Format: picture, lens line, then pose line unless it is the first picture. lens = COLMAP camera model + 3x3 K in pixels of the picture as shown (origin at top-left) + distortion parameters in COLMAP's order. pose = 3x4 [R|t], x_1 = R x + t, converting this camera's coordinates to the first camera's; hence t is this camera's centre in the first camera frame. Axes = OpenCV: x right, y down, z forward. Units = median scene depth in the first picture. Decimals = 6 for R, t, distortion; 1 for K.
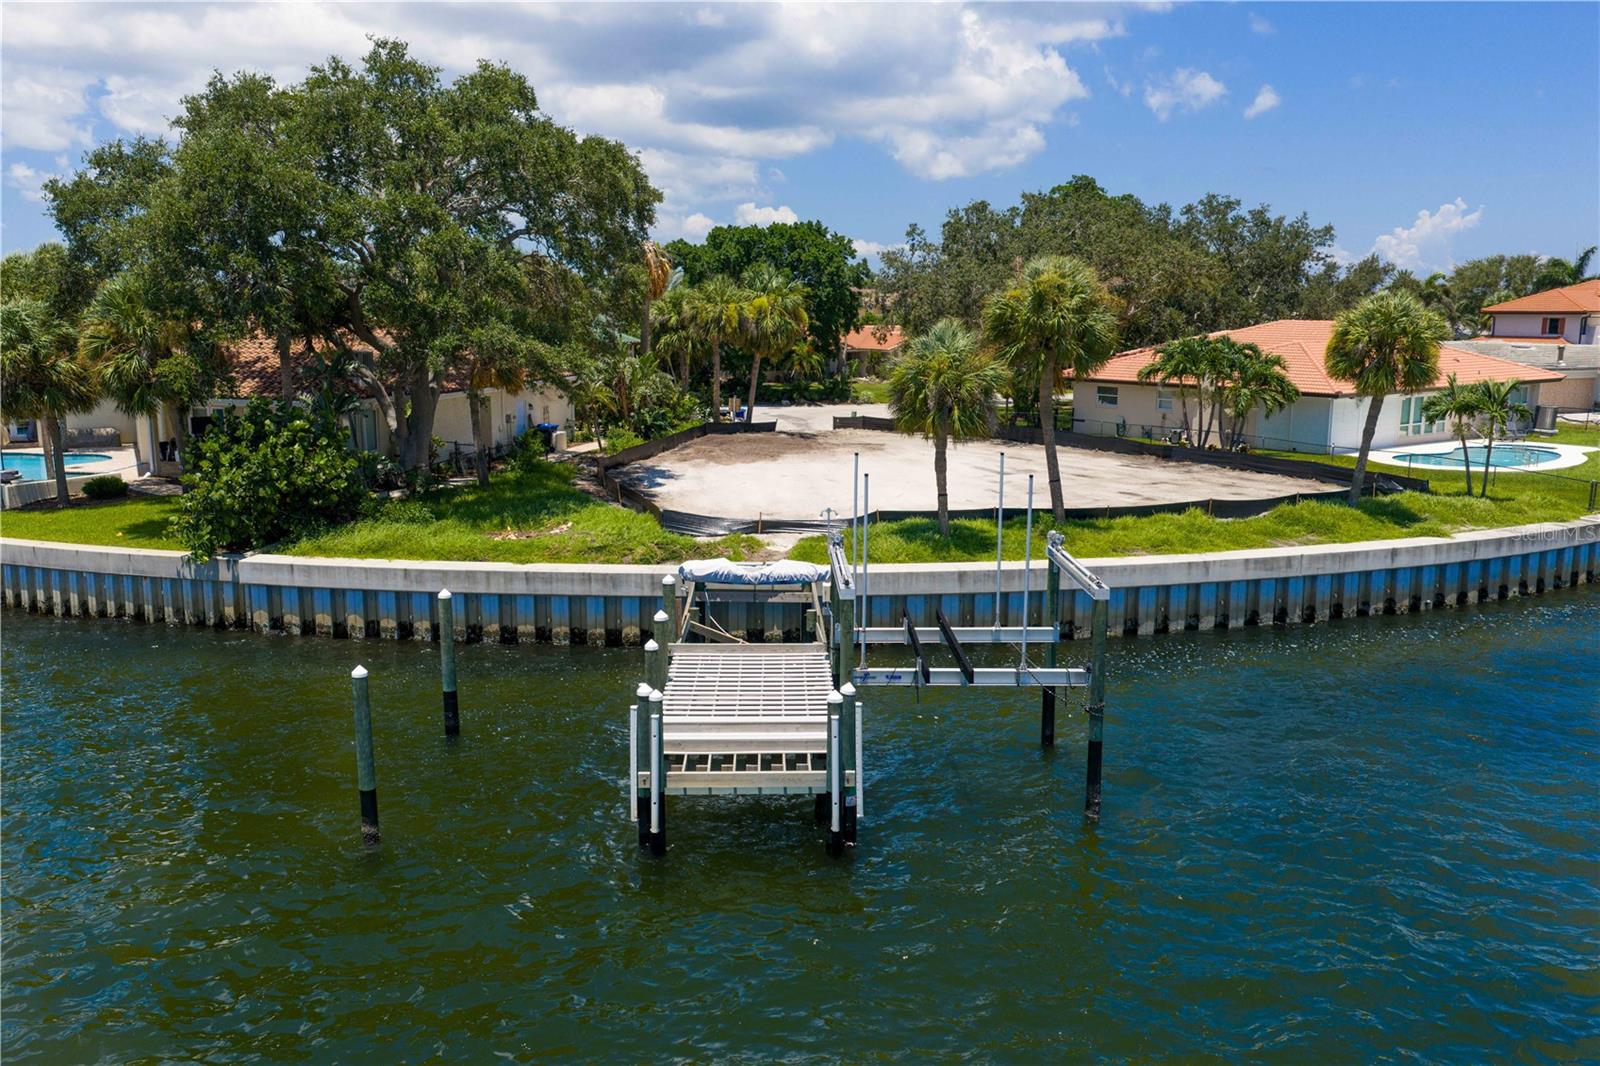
lens RADIAL K [[1300.0, 0, 800.0], [0, 1300.0, 533.0], [0, 0, 1]] dist [0.007262, -0.017243]
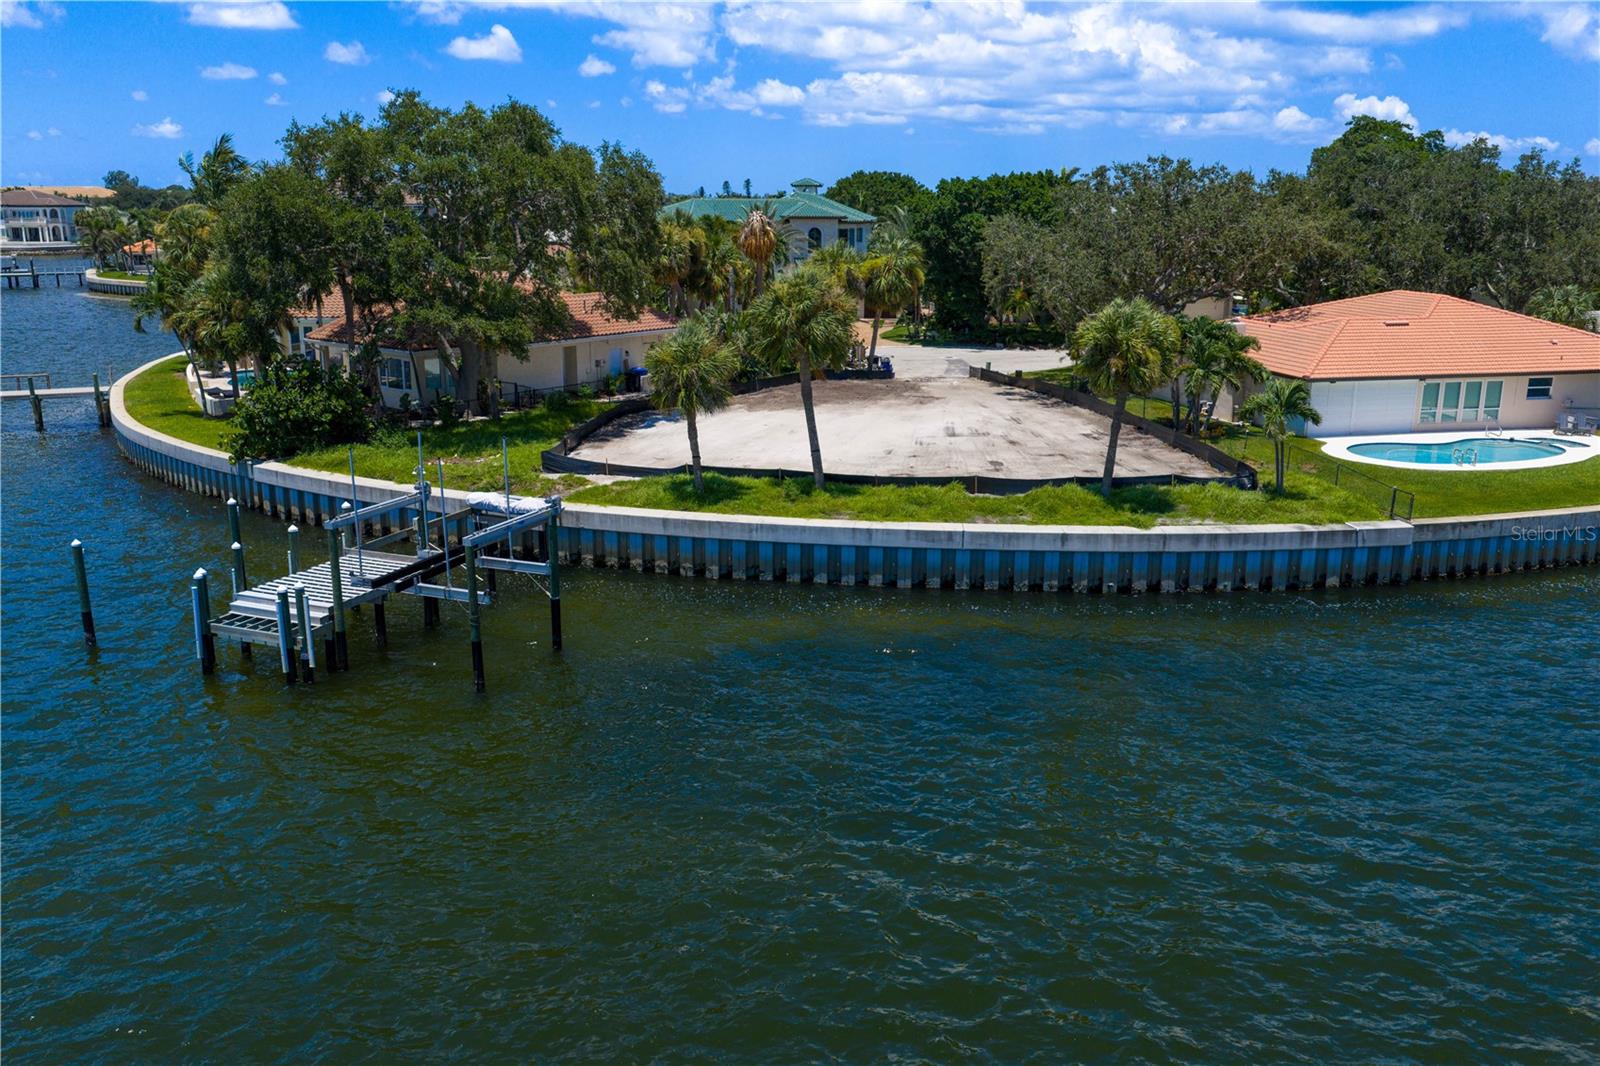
lens RADIAL K [[1300.0, 0, 800.0], [0, 1300.0, 533.0], [0, 0, 1]] dist [0.007262, -0.017243]
pose [[0.920148, 0.097395, -0.379264, 0.698816], [-0.070926, 0.994007, 0.083185, -0.068679], [0.385093, -0.049643, 0.921542, -0.127960]]
